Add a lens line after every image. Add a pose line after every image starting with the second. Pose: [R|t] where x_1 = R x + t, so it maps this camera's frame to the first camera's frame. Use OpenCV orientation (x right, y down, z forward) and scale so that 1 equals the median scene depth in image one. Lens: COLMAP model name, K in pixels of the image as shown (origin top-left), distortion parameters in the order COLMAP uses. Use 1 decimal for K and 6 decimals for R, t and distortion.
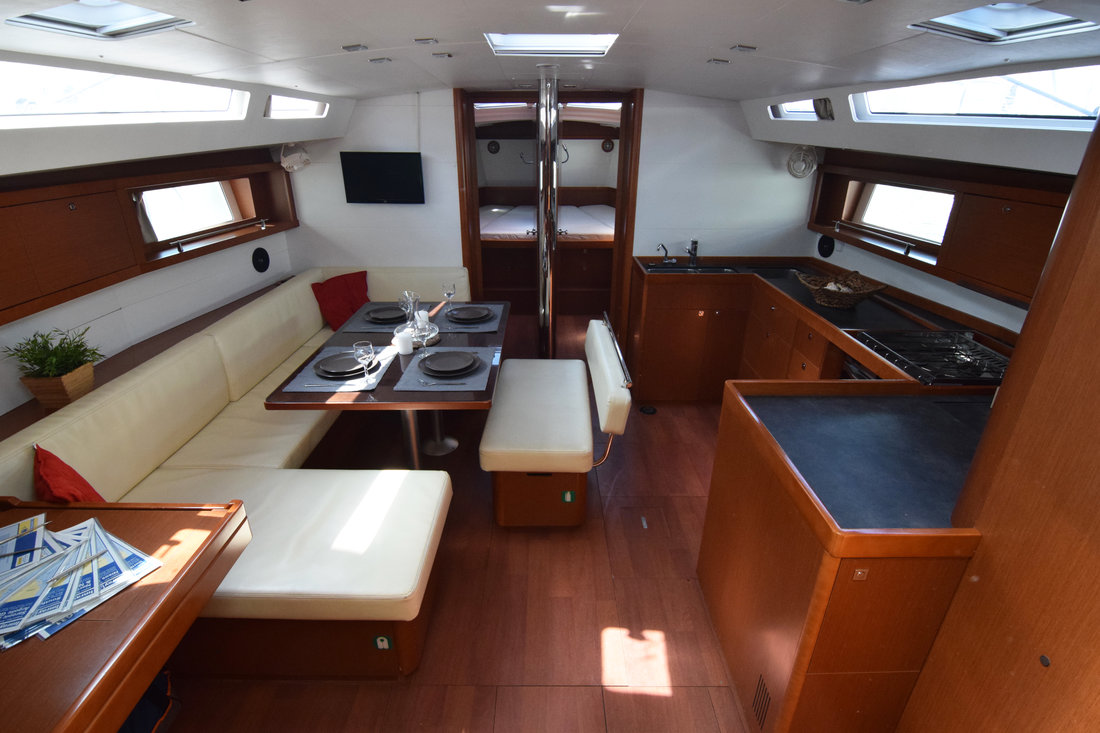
lens RADIAL K [[531.4, 0, 542.5], [0, 531.4, 368.0], [0, 0, 1]] dist [-0.020071, -0.001089]
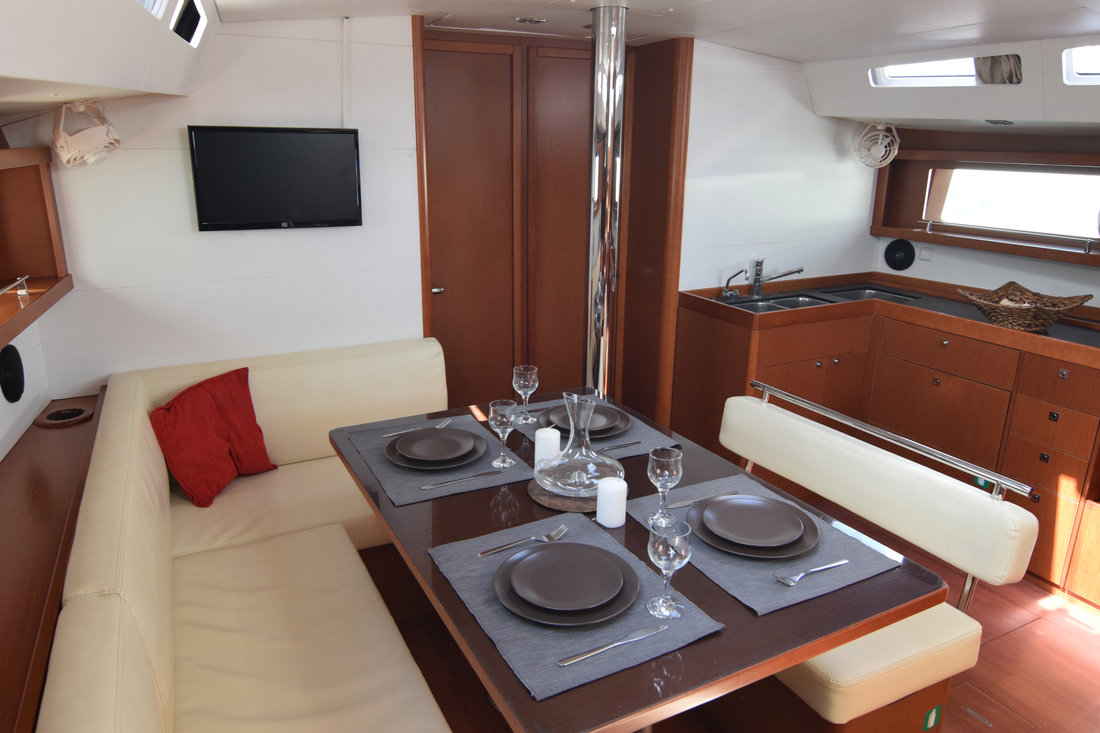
lens RADIAL K [[758.3, 0, 546.0], [0, 758.3, 362.9], [0, 0, 1]] dist [-0.005721, -0.002746]
pose [[0.885885, -0.126149, 0.446423, -0.427519], [0.181289, 0.979934, -0.082844, -0.086945], [-0.427015, 0.154321, 0.890979, 0.294056]]
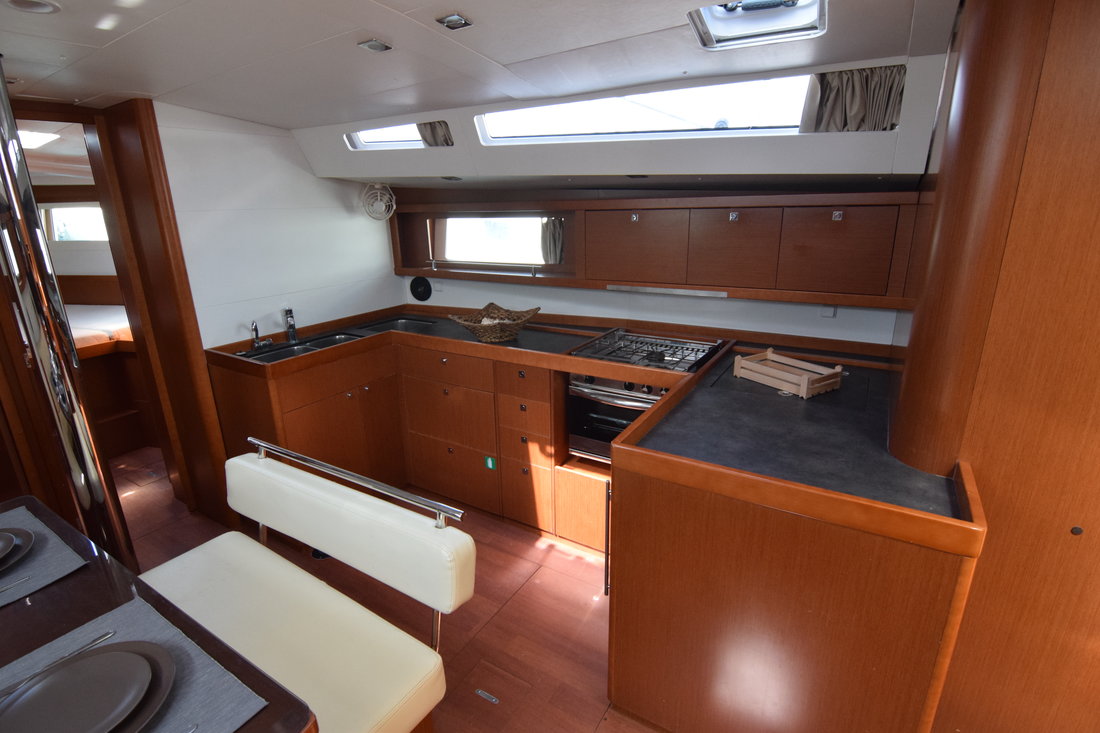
lens RADIAL K [[531.4, 0, 542.5], [0, 531.4, 368.0], [0, 0, 1]] dist [-0.020071, -0.001089]
pose [[0.531746, -0.263796, 0.804772, -0.151290], [0.363377, 0.929403, 0.064550, -0.086818], [-0.764986, 0.258111, 0.590064, 0.329638]]
